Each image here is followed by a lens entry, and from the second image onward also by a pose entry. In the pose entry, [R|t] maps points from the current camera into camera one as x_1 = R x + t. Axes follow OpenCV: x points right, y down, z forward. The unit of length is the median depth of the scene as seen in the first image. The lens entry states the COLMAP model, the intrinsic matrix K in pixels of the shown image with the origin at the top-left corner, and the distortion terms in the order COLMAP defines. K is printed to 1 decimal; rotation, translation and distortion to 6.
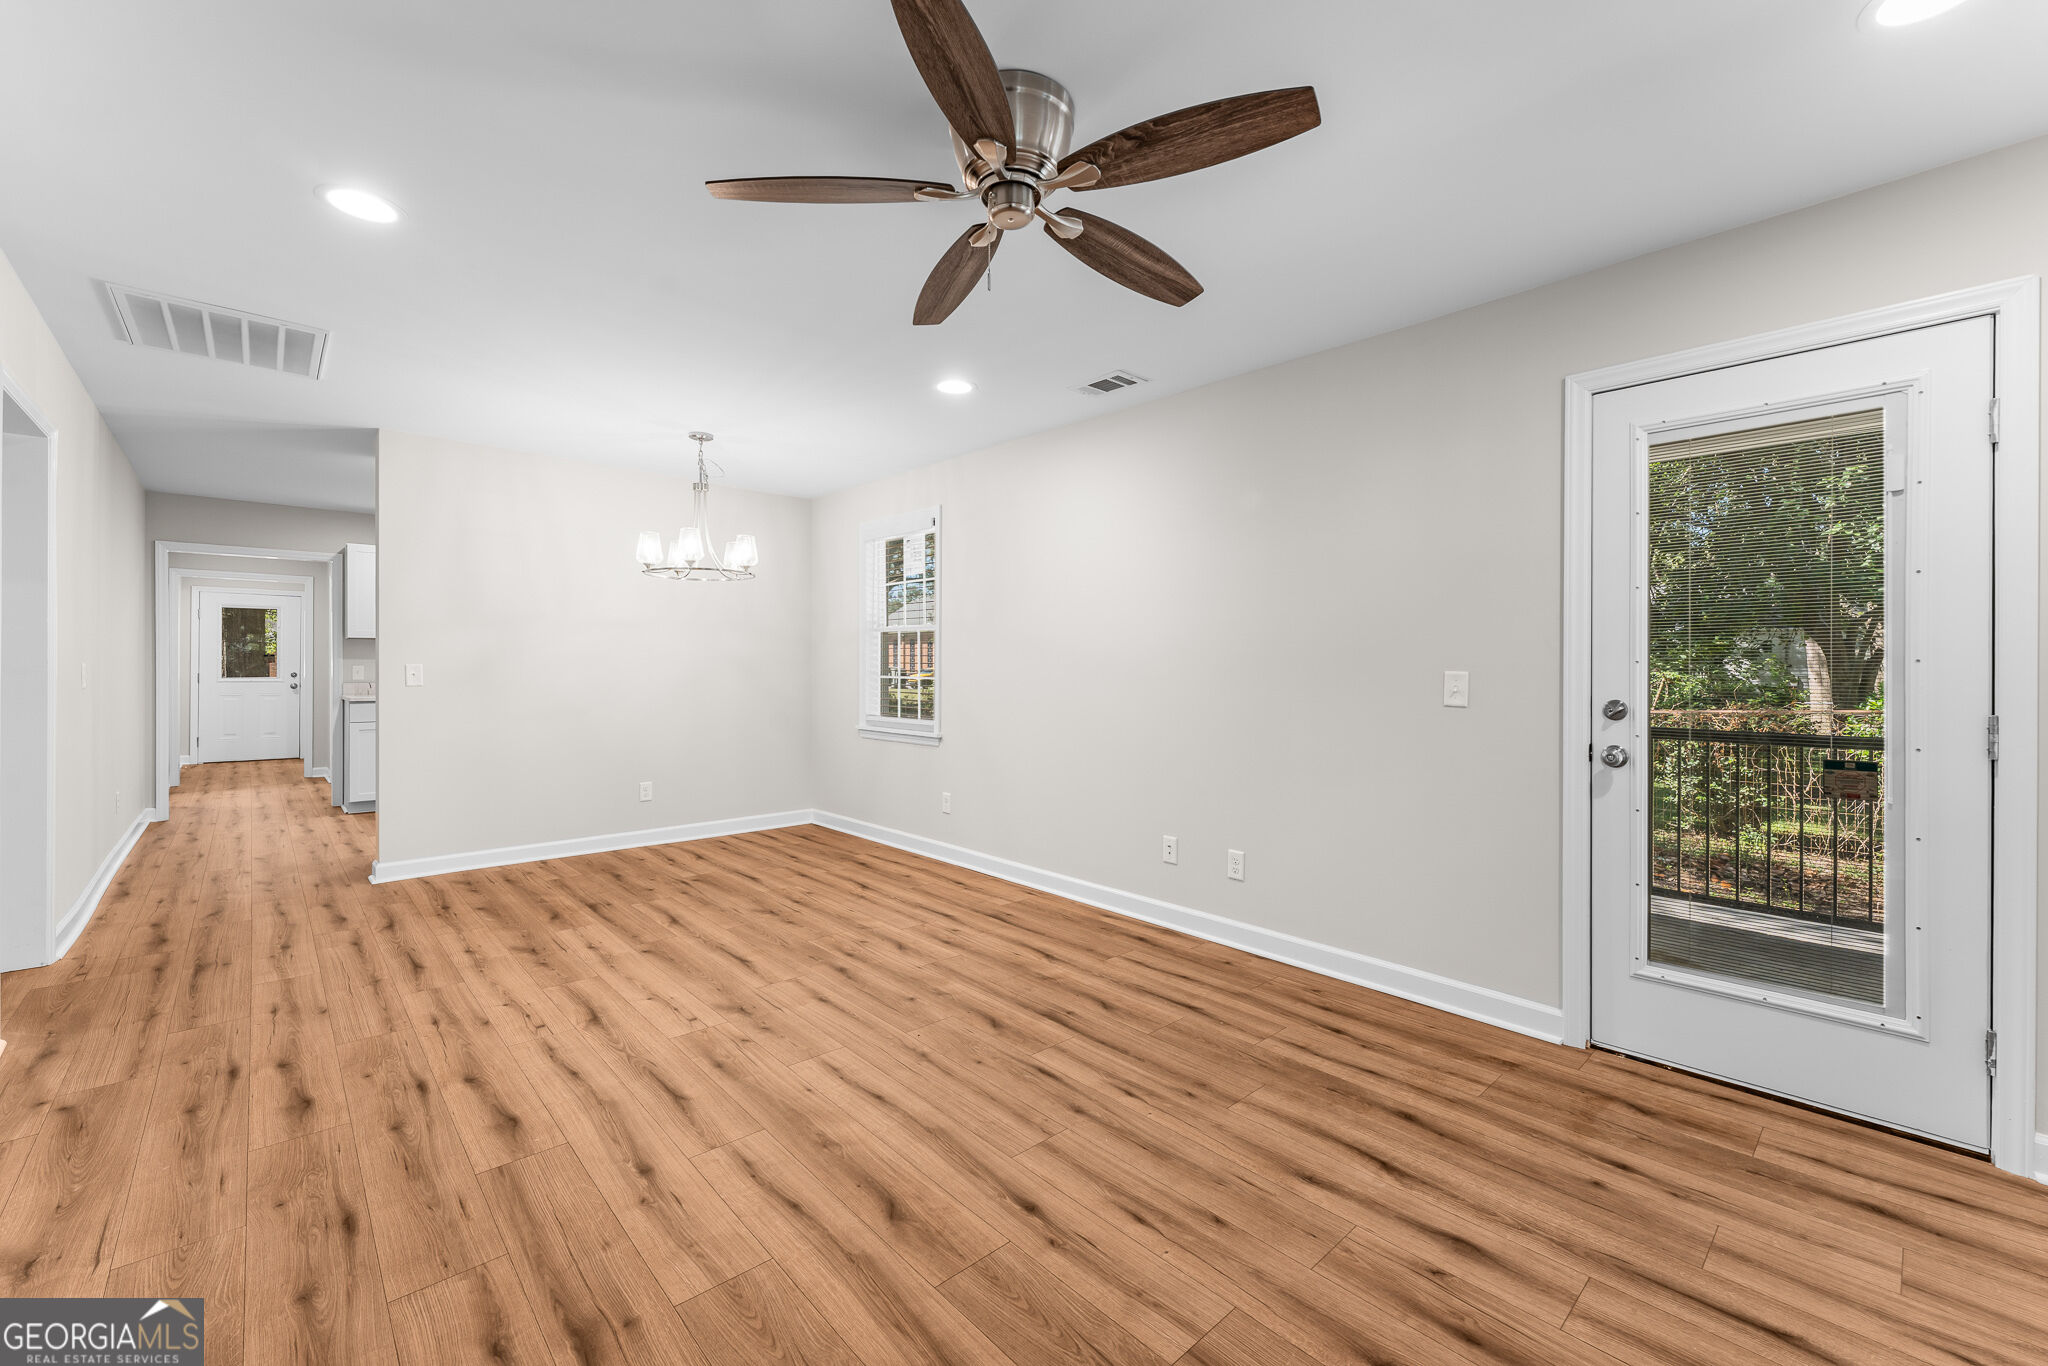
lens RADIAL K [[828.5, 0, 1008.9], [0, 828.5, 669.1], [0, 0, 1]] dist [0.001612, -0.000307]
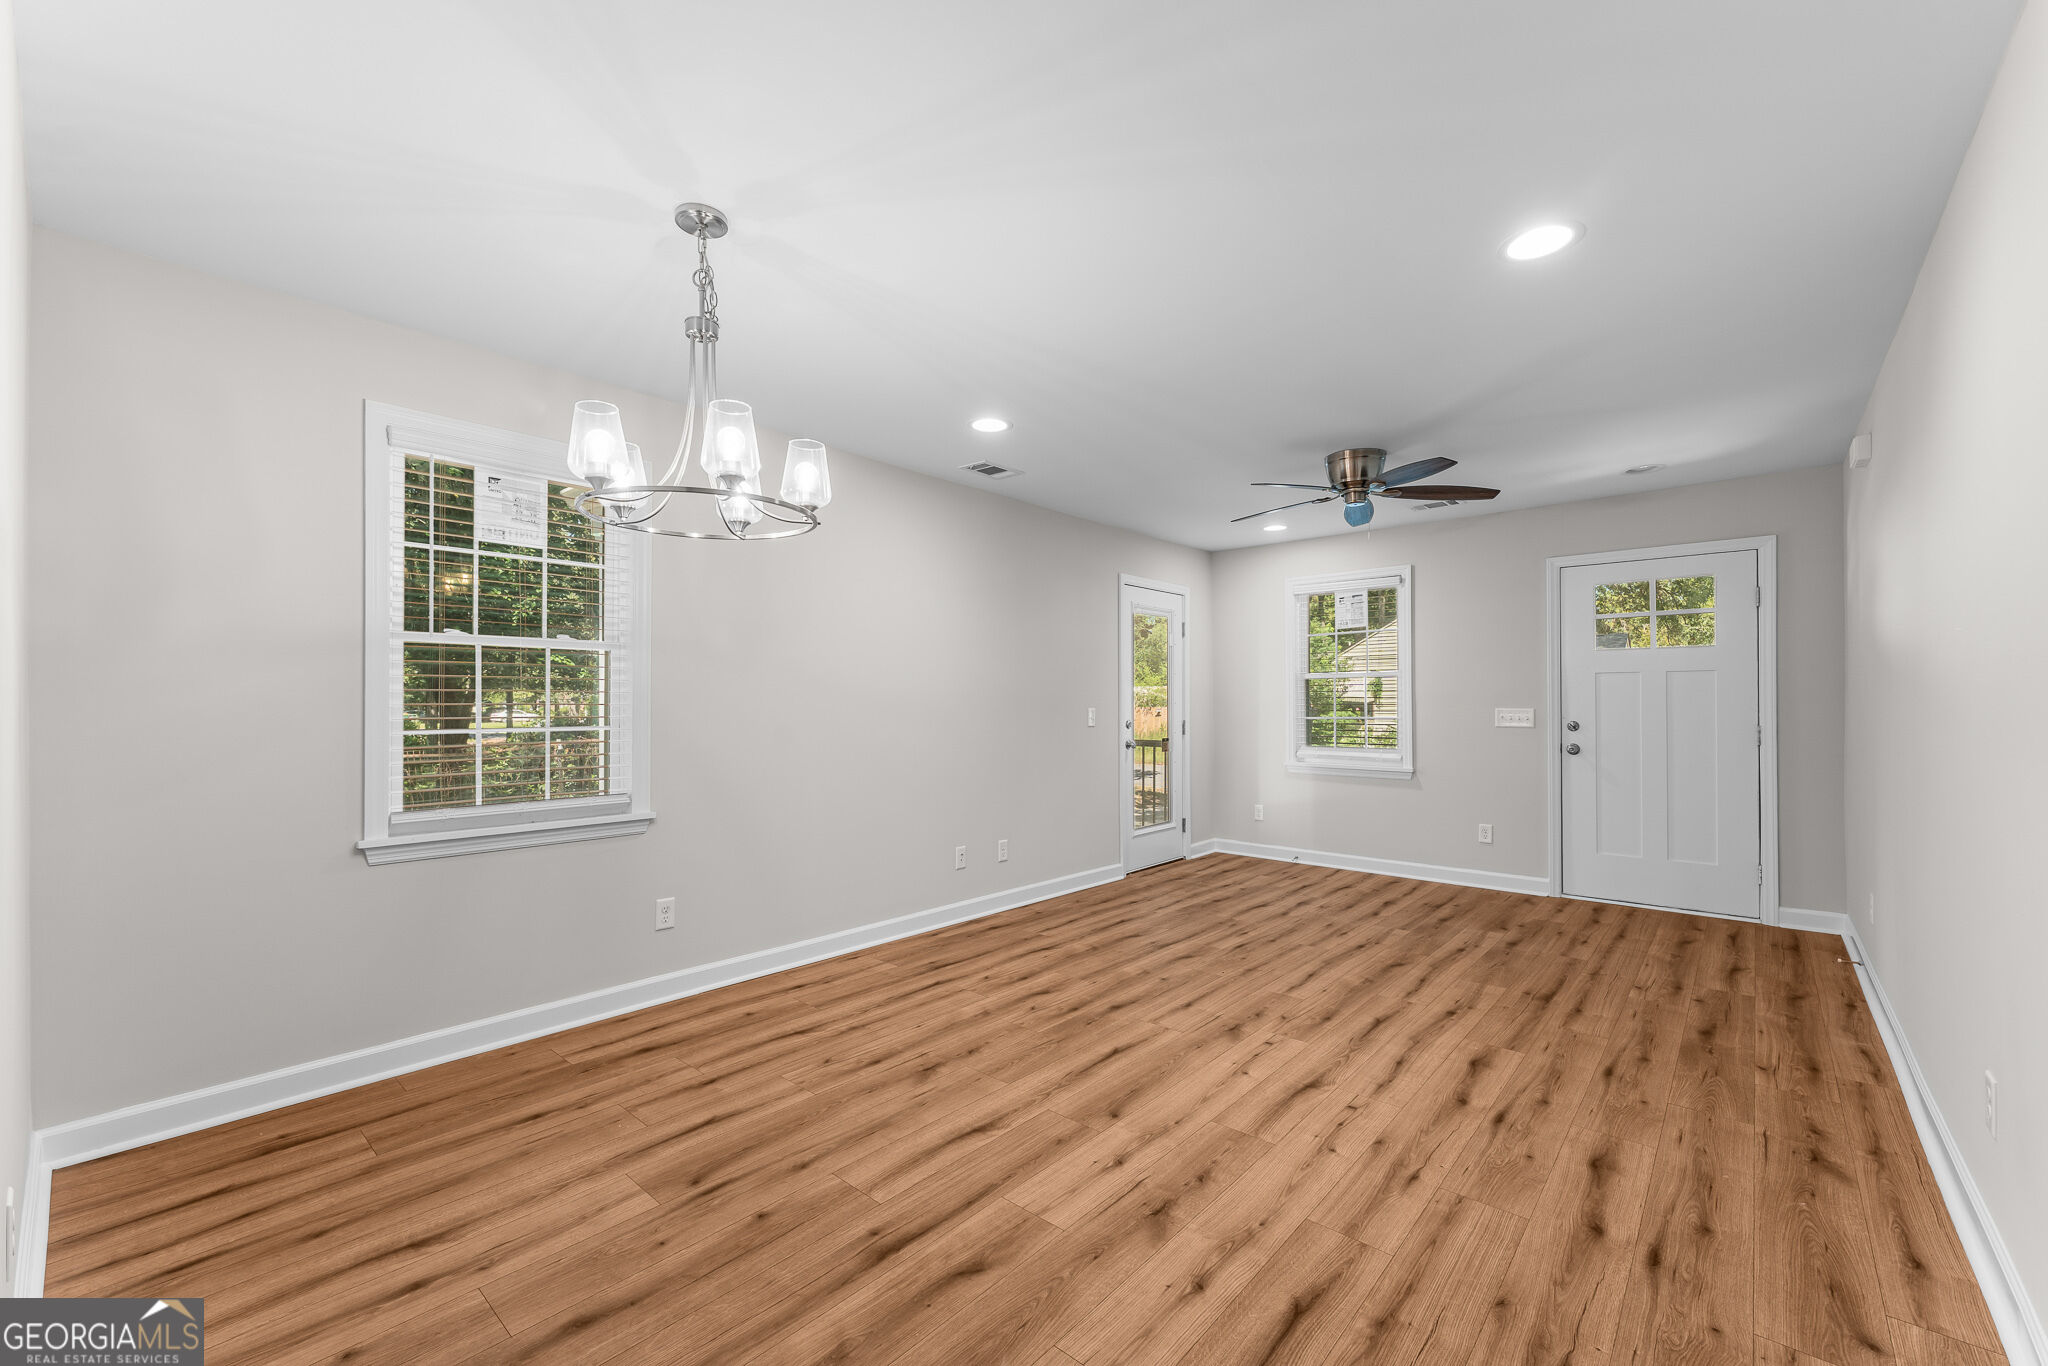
lens RADIAL K [[825.5, 0, 1027.1], [0, 825.5, 695.2], [0, 0, 1]] dist [0.001790, -0.000035]
pose [[-0.111841, 0.005585, 0.993710, -1.077381], [0.002529, 0.999983, -0.005336, -0.013914], [-0.993723, 0.001916, -0.111853, 1.096805]]
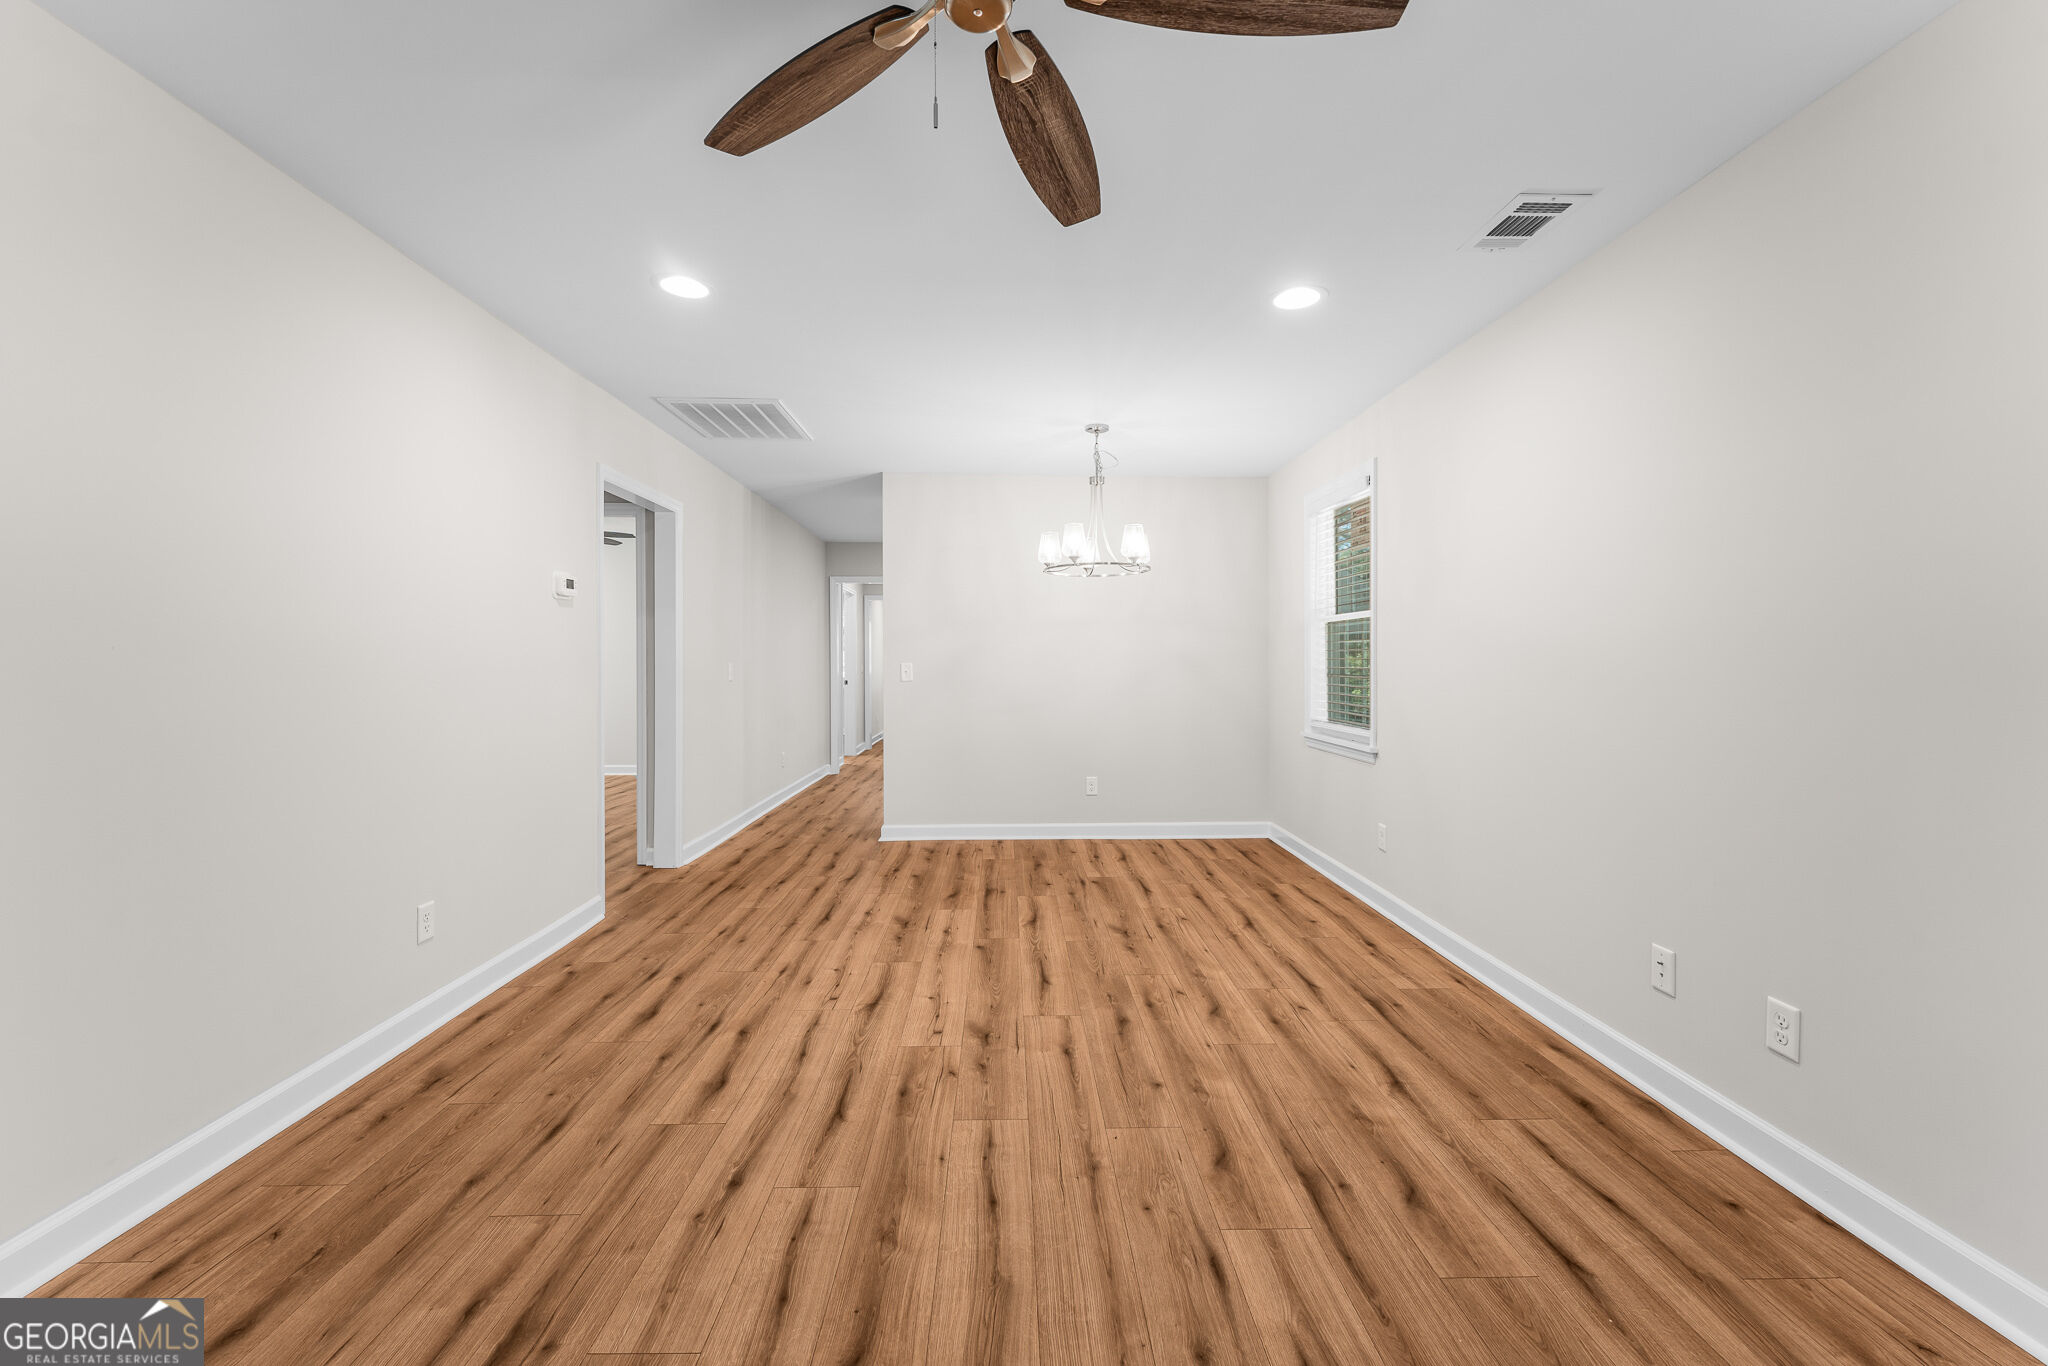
lens RADIAL K [[818.7, 0, 1025.4], [0, 818.7, 675.7], [0, 0, 1]] dist [0.002072, -0.000620]
pose [[0.757260, 0.005639, -0.653090, 0.243928], [0.003199, 0.999919, 0.012344, -0.003370], [0.653106, -0.011437, 0.757180, 0.268627]]
